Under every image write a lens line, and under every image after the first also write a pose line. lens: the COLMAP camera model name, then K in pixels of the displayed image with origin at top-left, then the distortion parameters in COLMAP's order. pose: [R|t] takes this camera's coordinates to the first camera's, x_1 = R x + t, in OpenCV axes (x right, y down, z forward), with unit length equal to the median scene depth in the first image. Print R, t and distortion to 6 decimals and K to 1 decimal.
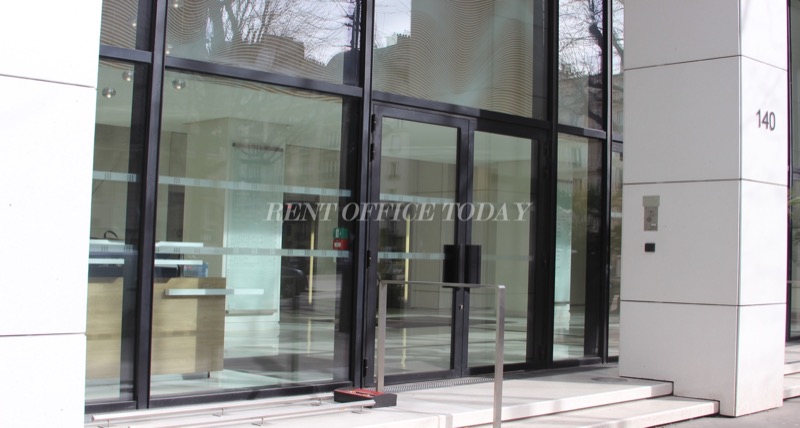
lens RADIAL K [[977.4, 0, 400.0], [0, 977.4, 214.0], [0, 0, 1]] dist [-0.220612, 0.218166]
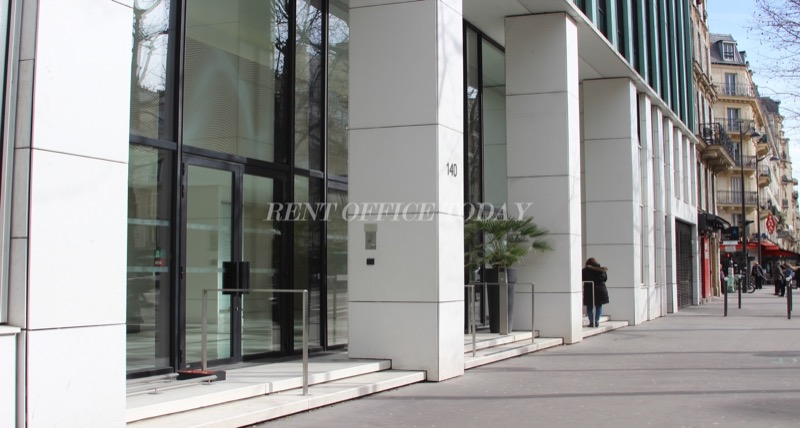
lens RADIAL K [[977.4, 0, 400.0], [0, 977.4, 214.0], [0, 0, 1]] dist [-0.220612, 0.218166]
pose [[0.913966, 0.004738, 0.405764, -0.268378], [0.000531, 0.999917, -0.012871, -0.015532], [-0.405791, 0.011979, 0.913887, -0.283011]]
